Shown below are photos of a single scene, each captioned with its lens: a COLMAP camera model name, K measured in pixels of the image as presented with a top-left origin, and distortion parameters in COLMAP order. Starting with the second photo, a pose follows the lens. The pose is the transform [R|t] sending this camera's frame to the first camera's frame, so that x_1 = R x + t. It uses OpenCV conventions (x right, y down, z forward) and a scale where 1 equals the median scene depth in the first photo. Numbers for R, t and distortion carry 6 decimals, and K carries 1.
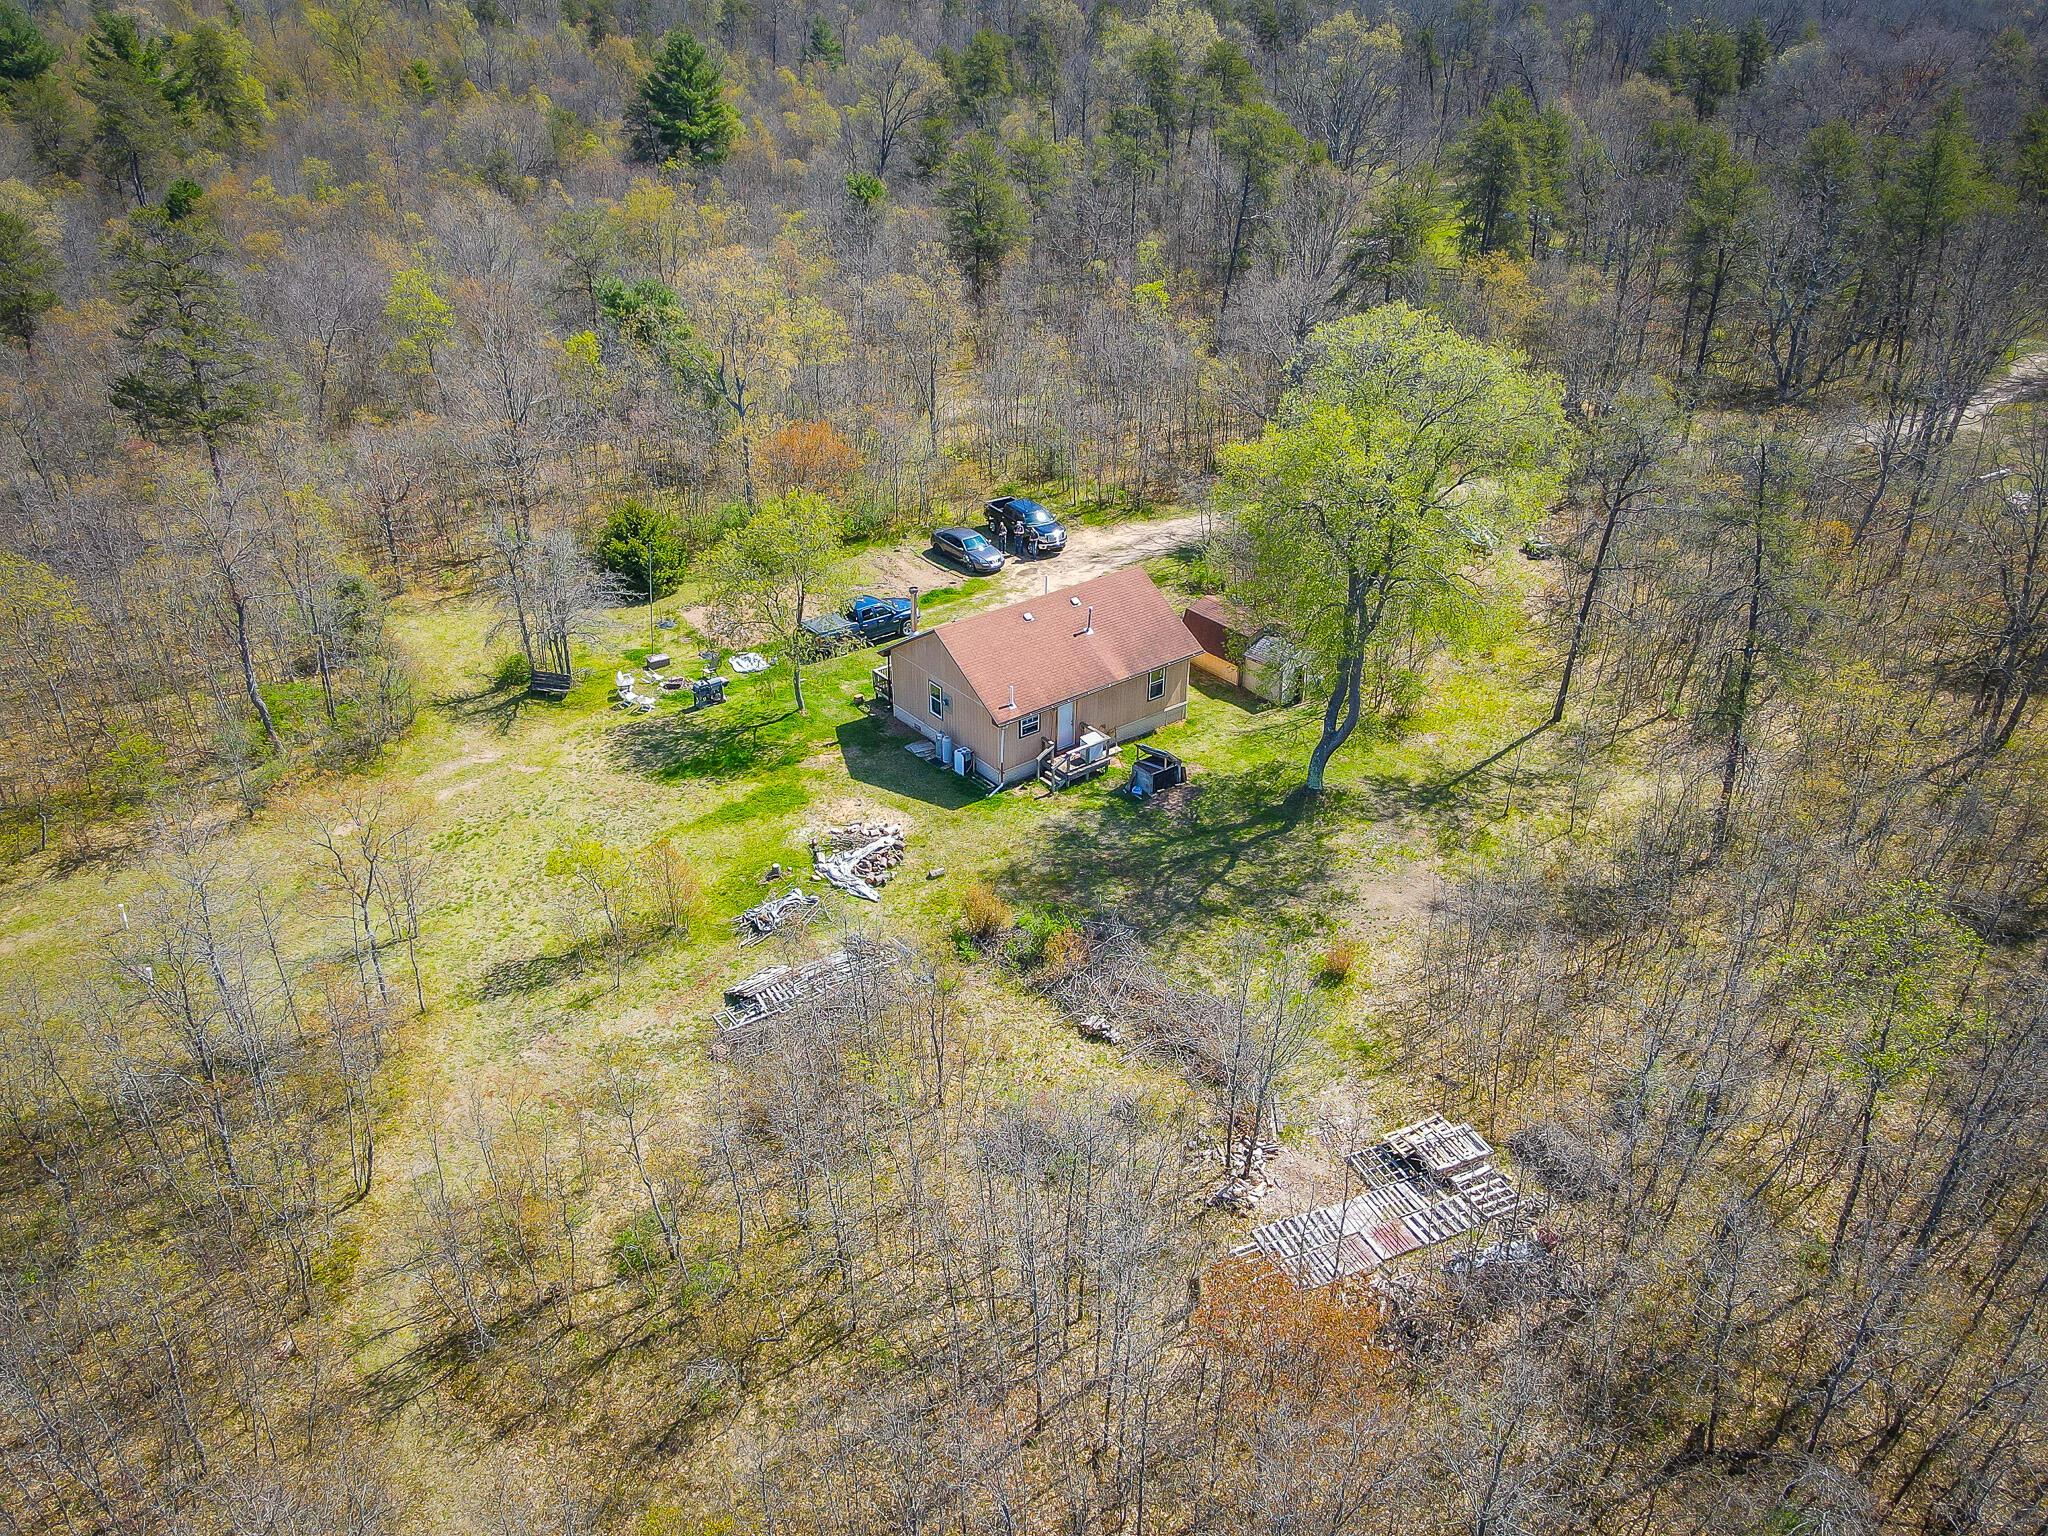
lens RADIAL K [[1444.6, 0, 1009.9], [0, 1444.6, 772.1], [0, 0, 1]] dist [0.035435, -0.038540]
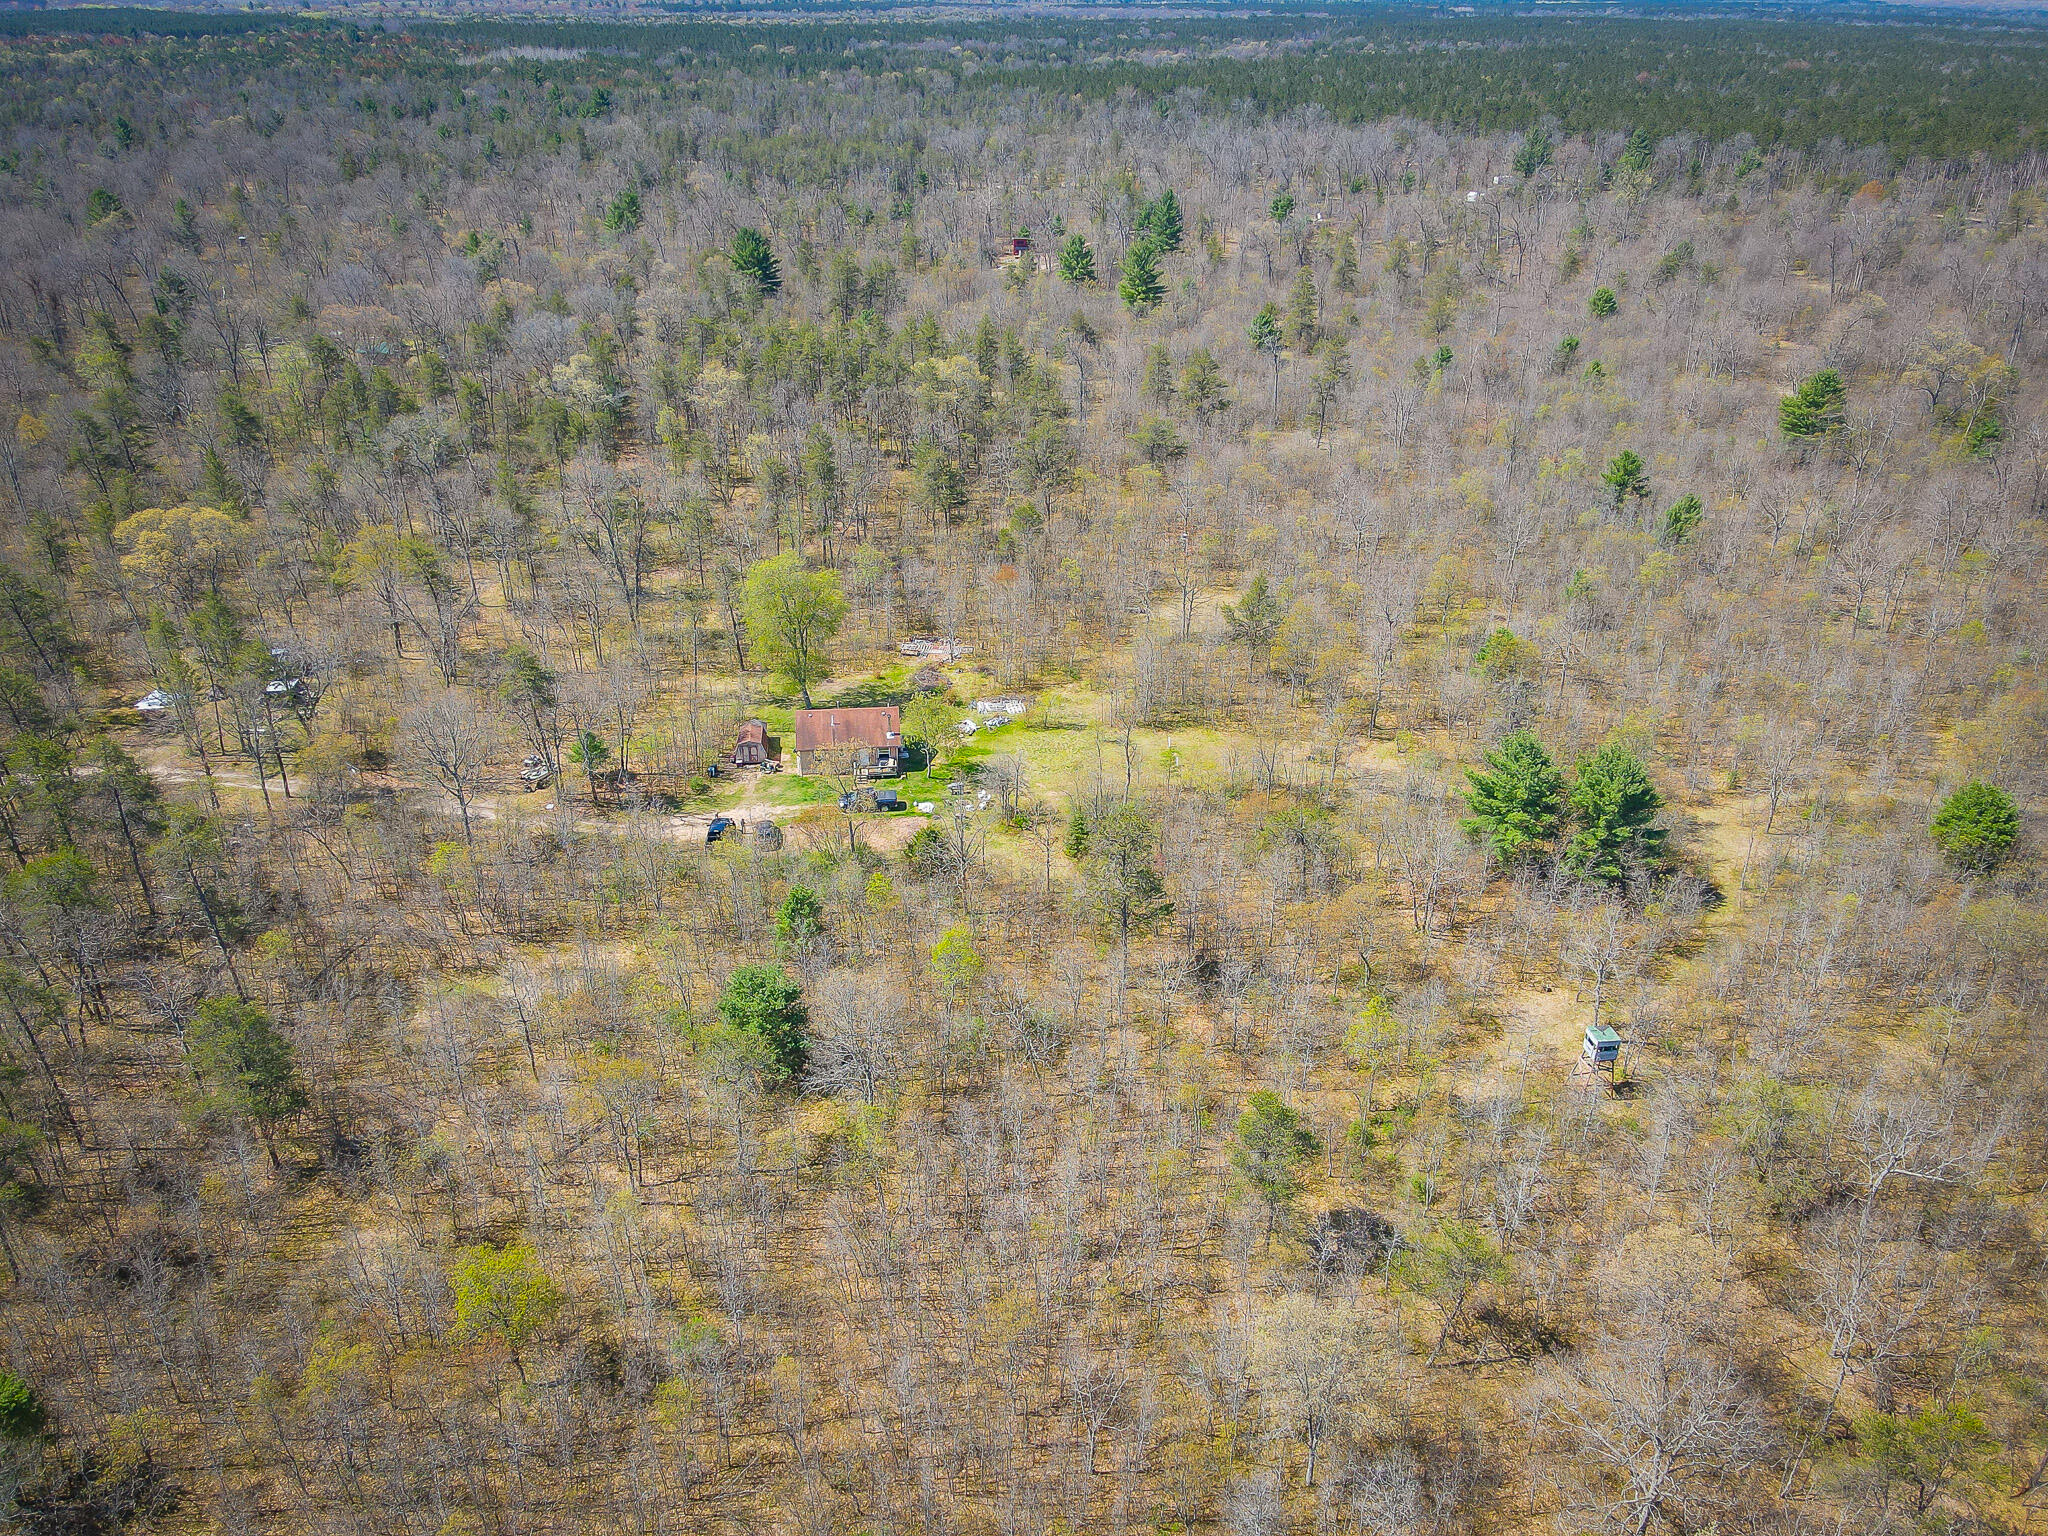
lens RADIAL K [[1444.6, 0, 1009.9], [0, 1444.6, 772.1], [0, 0, 1]] dist [0.035435, -0.038540]
pose [[-0.847692, -0.258901, 0.463021, -1.547188], [0.265723, 0.548200, 0.793012, -2.160944], [-0.459140, 0.795266, -0.395909, 2.144723]]
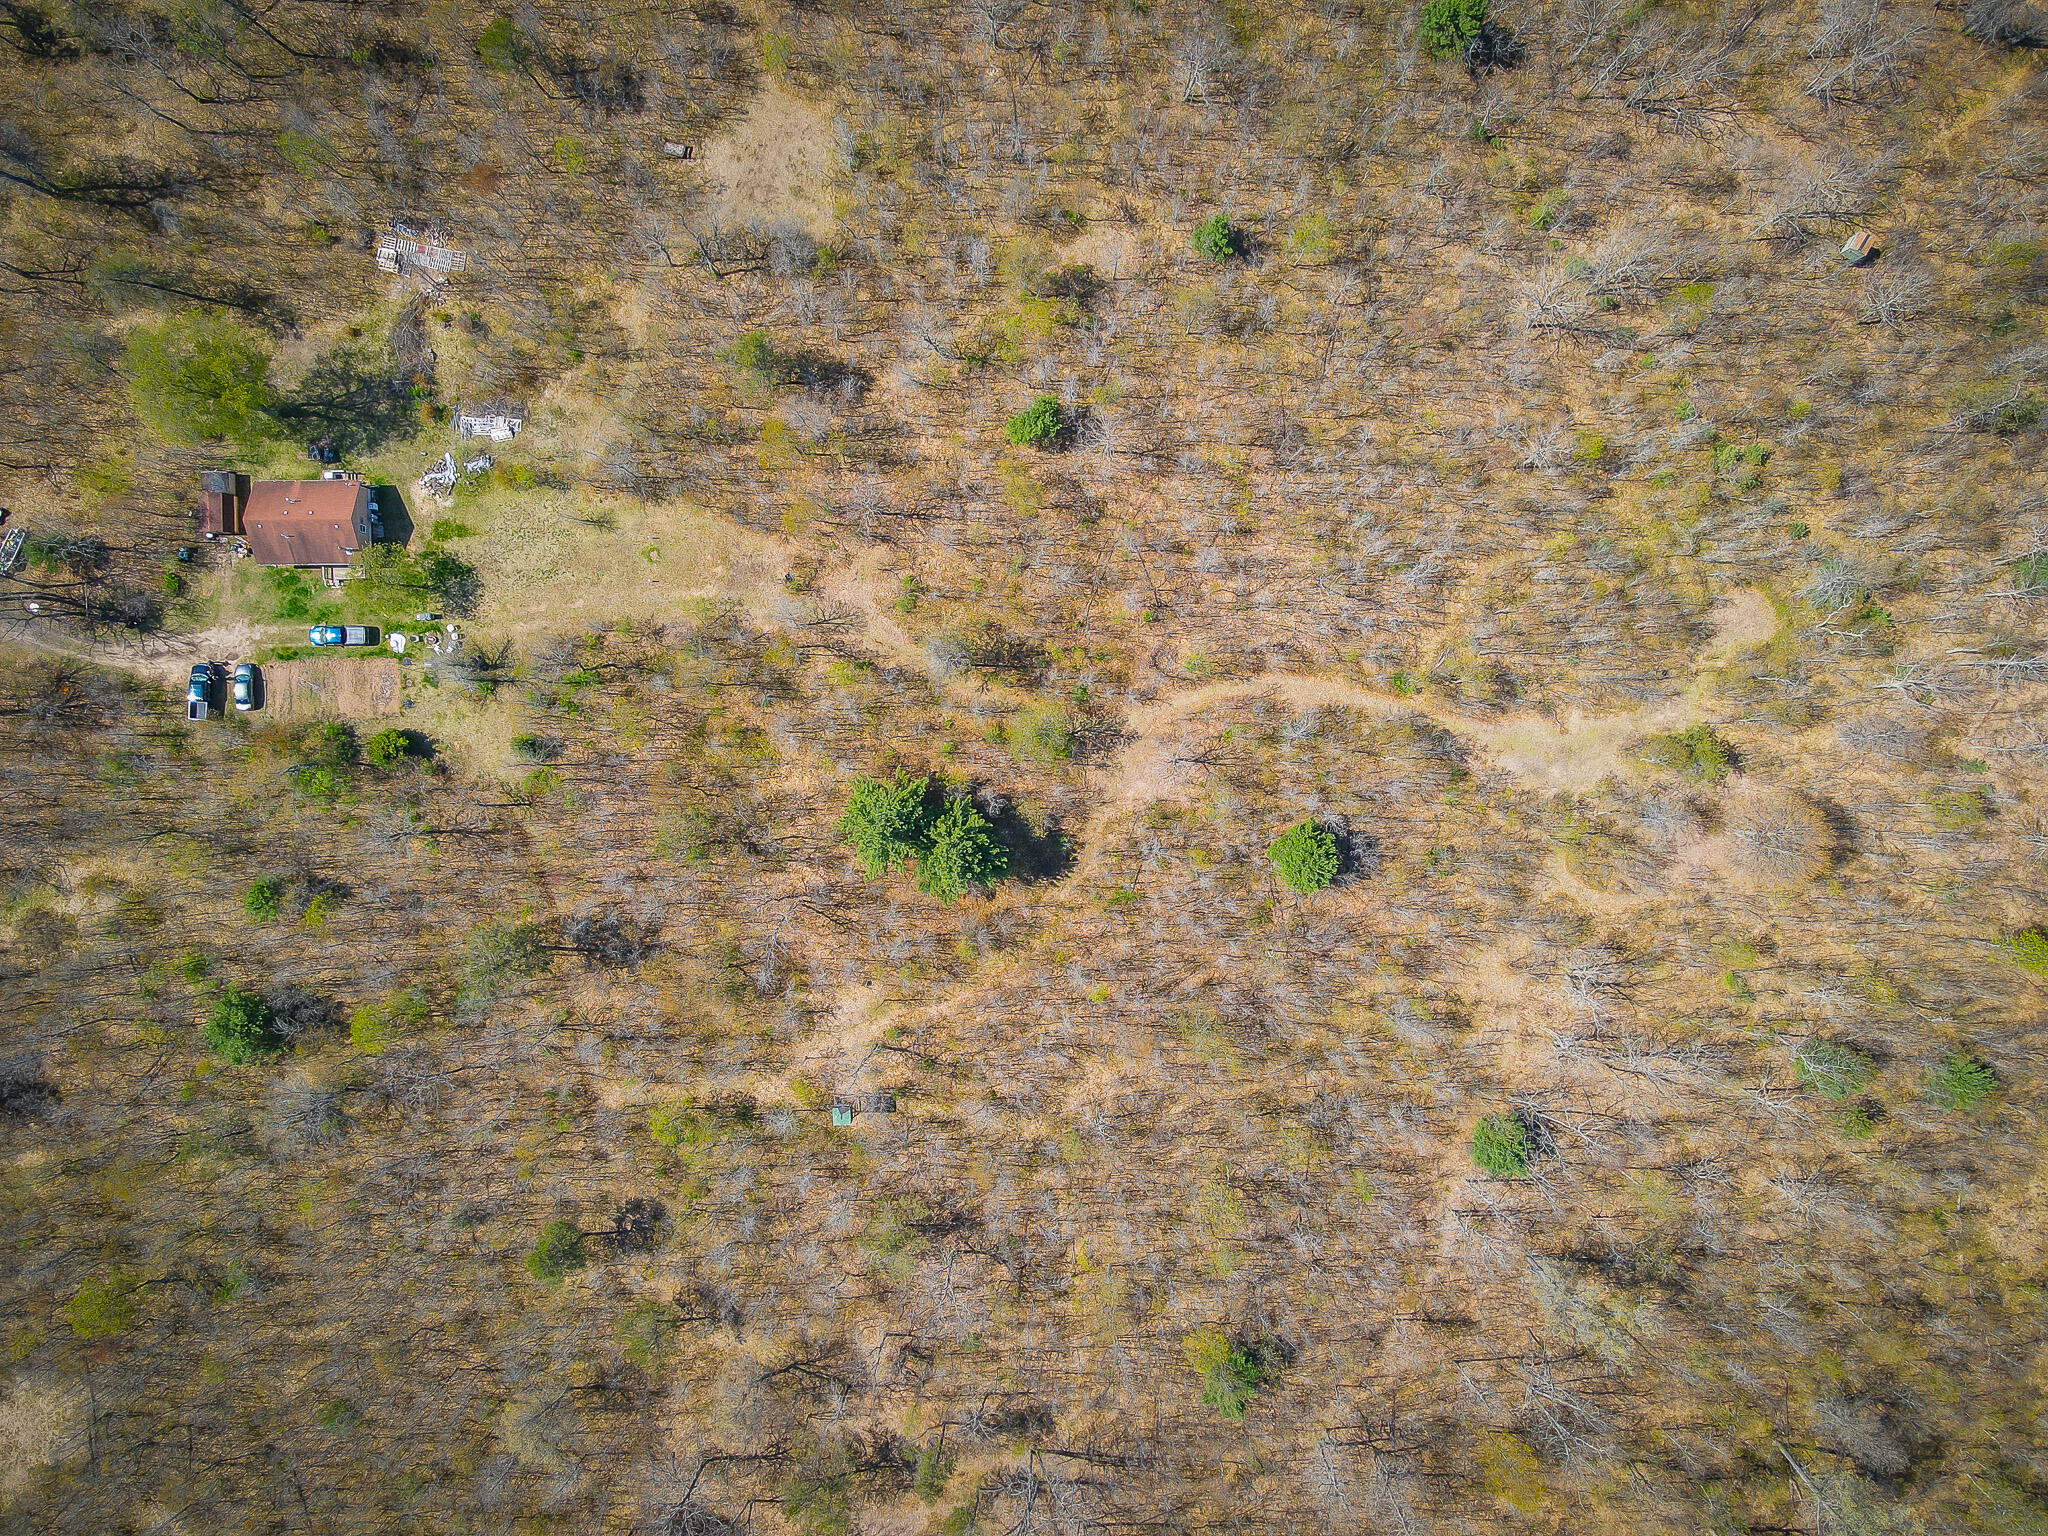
lens RADIAL K [[1444.6, 0, 1009.9], [0, 1444.6, 772.1], [0, 0, 1]] dist [0.035435, -0.038540]
pose [[-0.803134, -0.593463, 0.052705, -1.429491], [0.344390, -0.390231, 0.853883, -2.111560], [-0.486180, 0.703933, 0.517790, -0.561841]]
